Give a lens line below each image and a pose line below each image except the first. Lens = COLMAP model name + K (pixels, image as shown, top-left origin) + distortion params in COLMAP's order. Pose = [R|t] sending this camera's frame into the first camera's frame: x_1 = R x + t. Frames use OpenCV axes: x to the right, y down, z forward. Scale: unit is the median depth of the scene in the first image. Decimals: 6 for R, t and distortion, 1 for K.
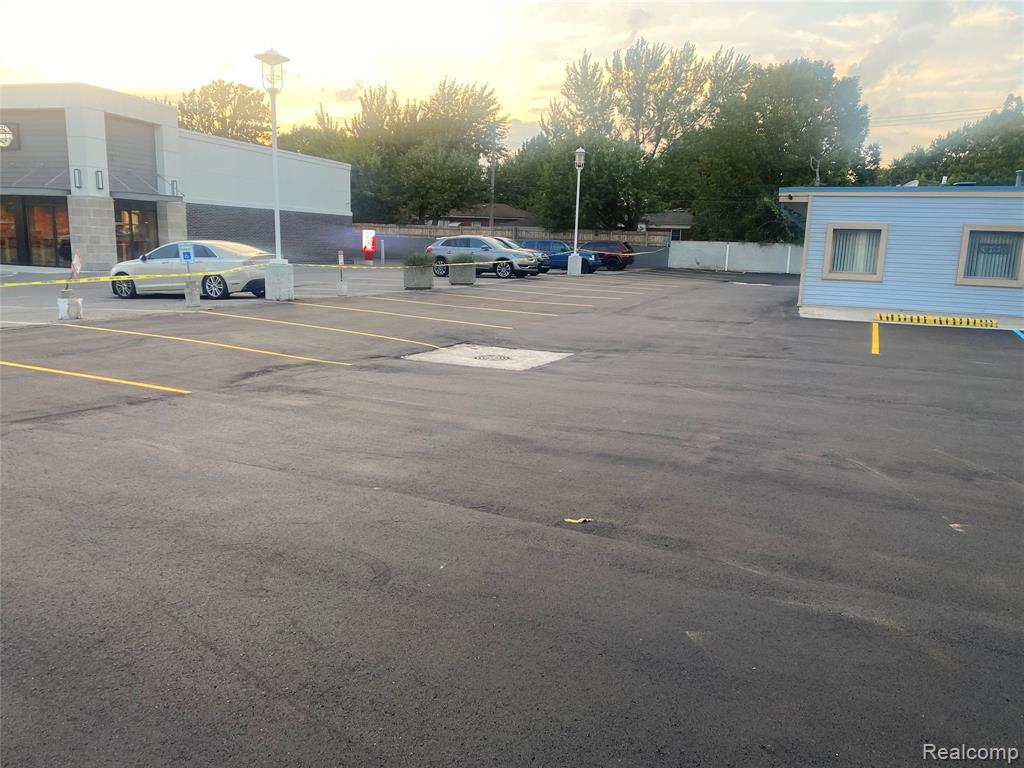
lens RADIAL K [[774.4, 0, 516.0], [0, 774.4, 386.3], [0, 0, 1]] dist [0.041620, -0.037208]
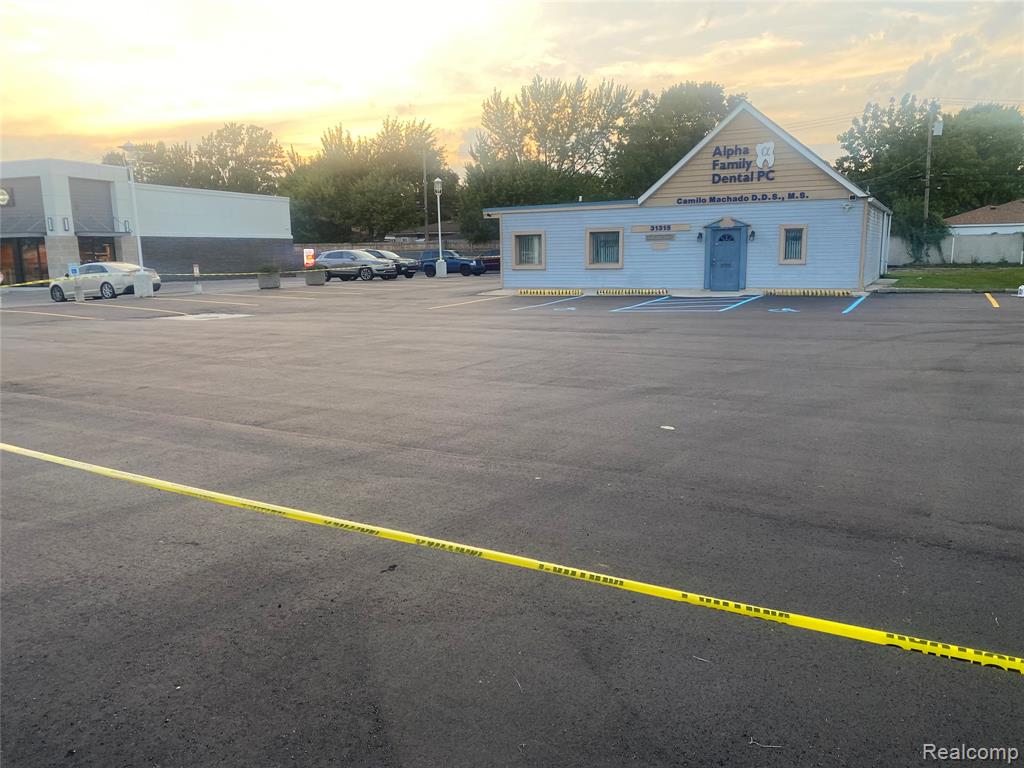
lens RADIAL K [[765.3, 0, 508.2], [0, 765.3, 396.9], [0, 0, 1]] dist [0.055443, -0.071833]
pose [[0.996110, -0.034435, -0.081116, 0.222608], [0.034494, 0.999405, -0.000678, 0.047242], [0.081091, -0.002123, 0.996704, -0.201853]]
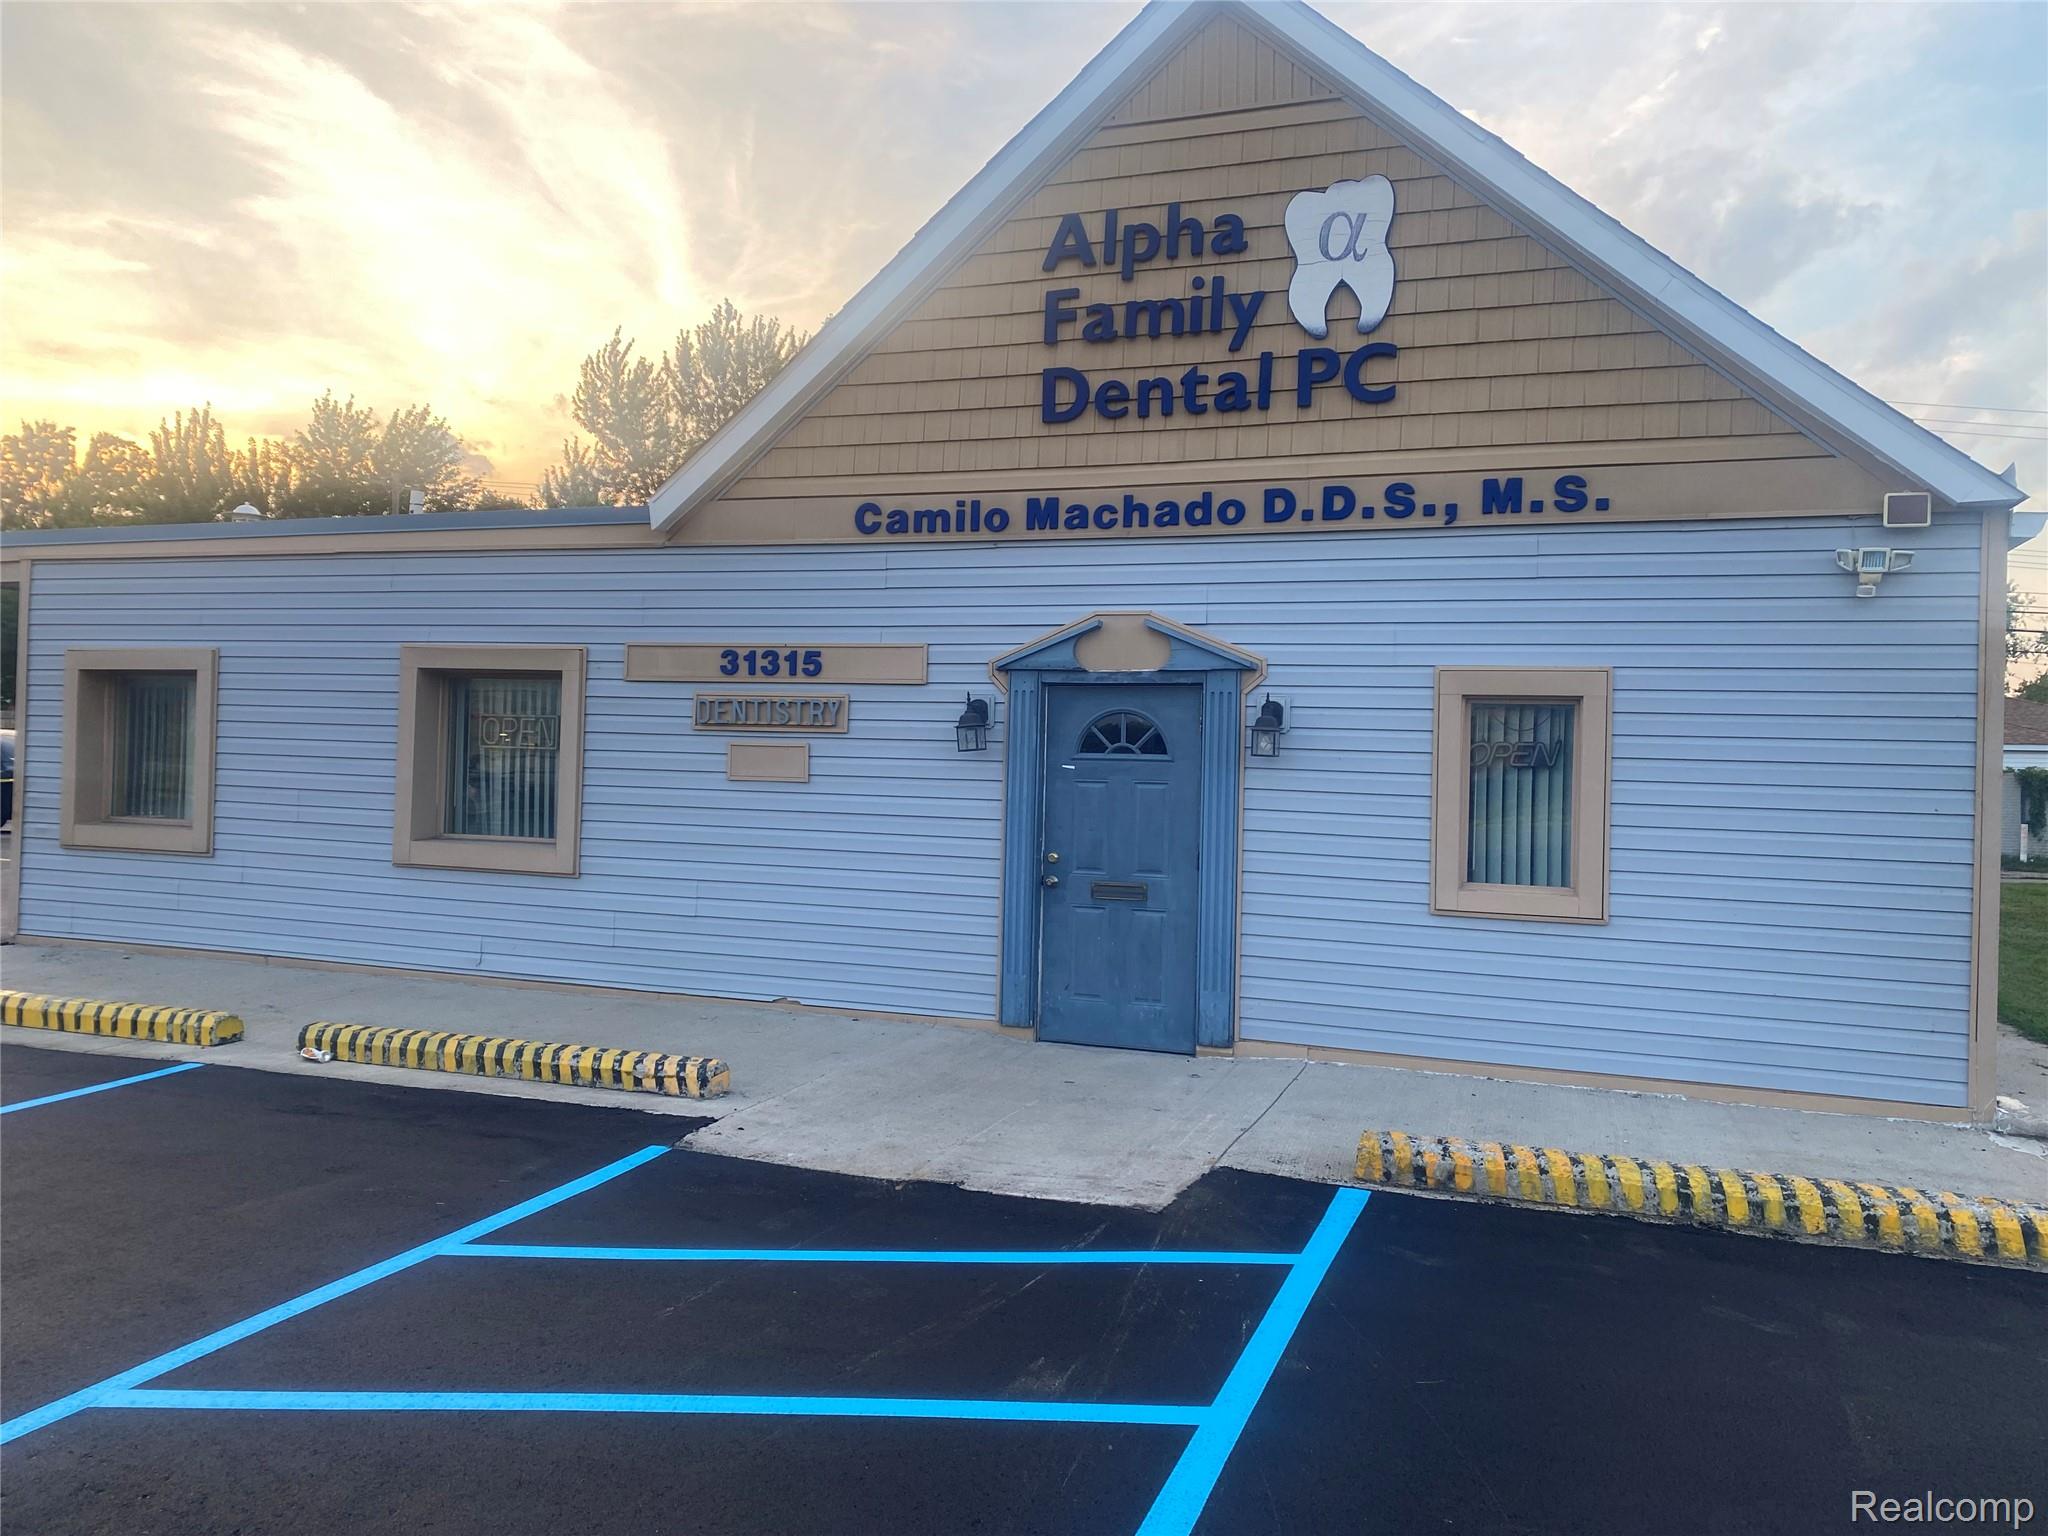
lens RADIAL K [[1549.9, 0, 995.7], [0, 1549.9, 764.0], [0, 0, 1]] dist [0.053217, -0.050494]
pose [[0.998799, -0.004832, 0.048758, 0.315946], [0.013668, 0.983101, -0.182553, -0.026459], [-0.047052, 0.183000, 0.981986, 0.190735]]
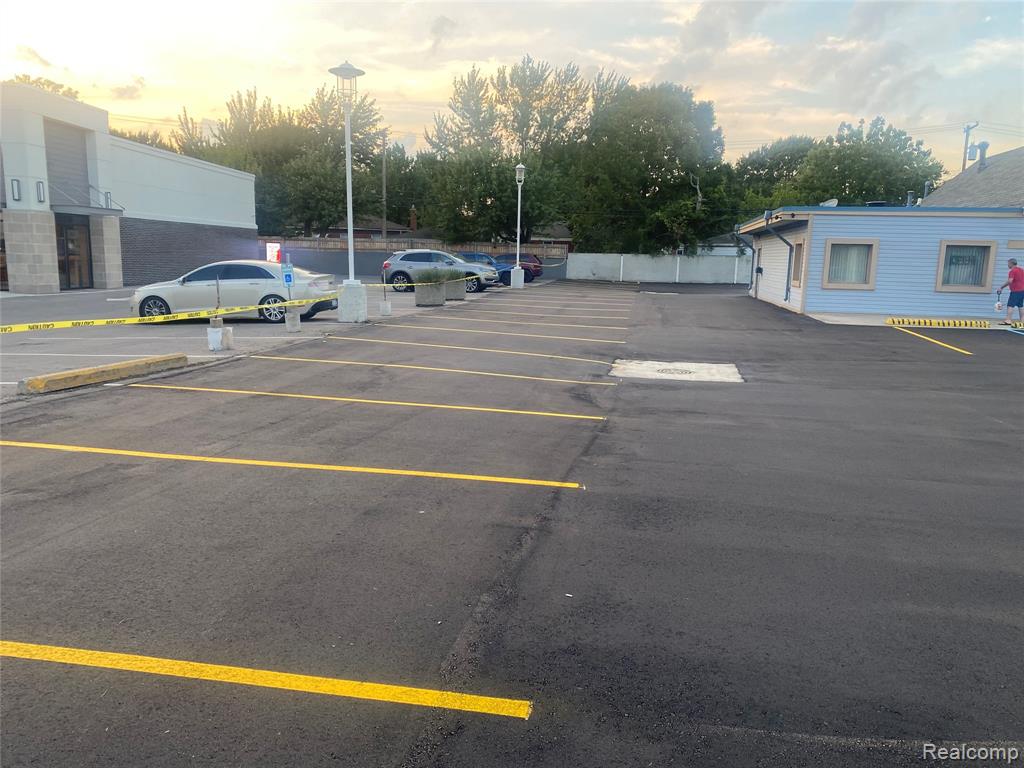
lens RADIAL K [[785.5, 0, 512.0], [0, 785.5, 384.0], [0, 0, 1]] dist [0.053199, -0.051295]
pose [[0.972521, -0.045904, 0.228245, -0.136345], [0.049943, 0.998681, -0.011947, -0.004681], [-0.227396, 0.023018, 0.973530, 0.000952]]
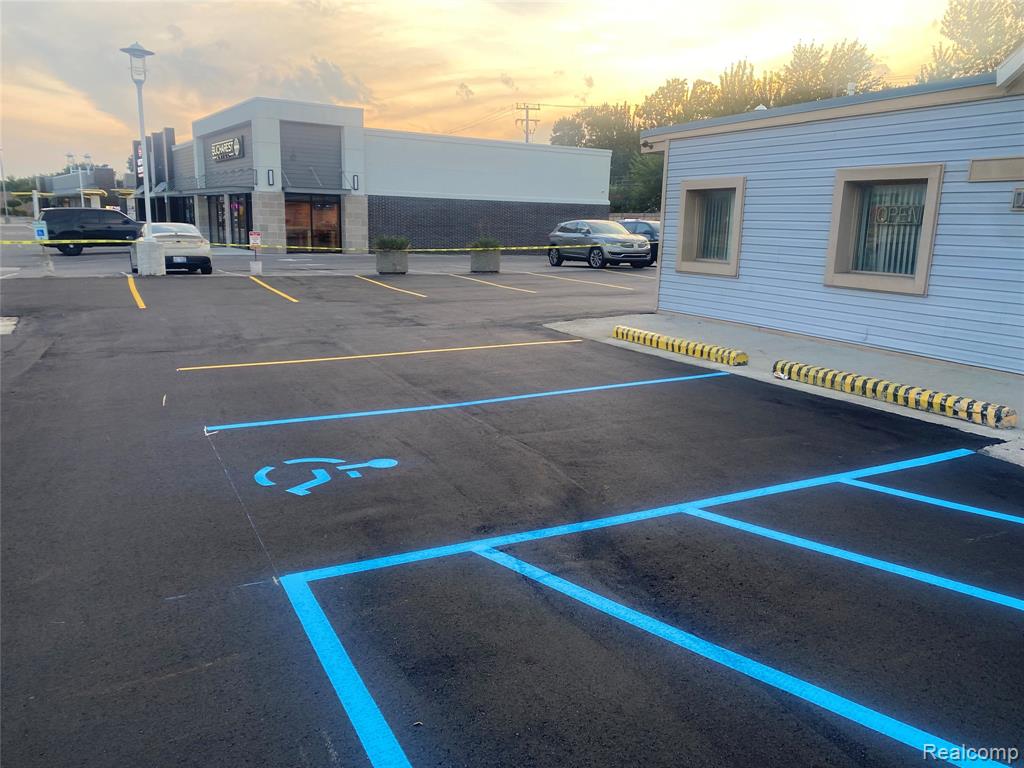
lens RADIAL K [[768.7, 0, 512.0], [0, 768.7, 384.0], [0, 0, 1]] dist [0.076061, -0.118828]
pose [[0.770583, 0.115999, -0.626694, 0.312787], [-0.115772, 0.992415, 0.041340, -0.025767], [0.626736, 0.040698, 0.778168, 0.194428]]
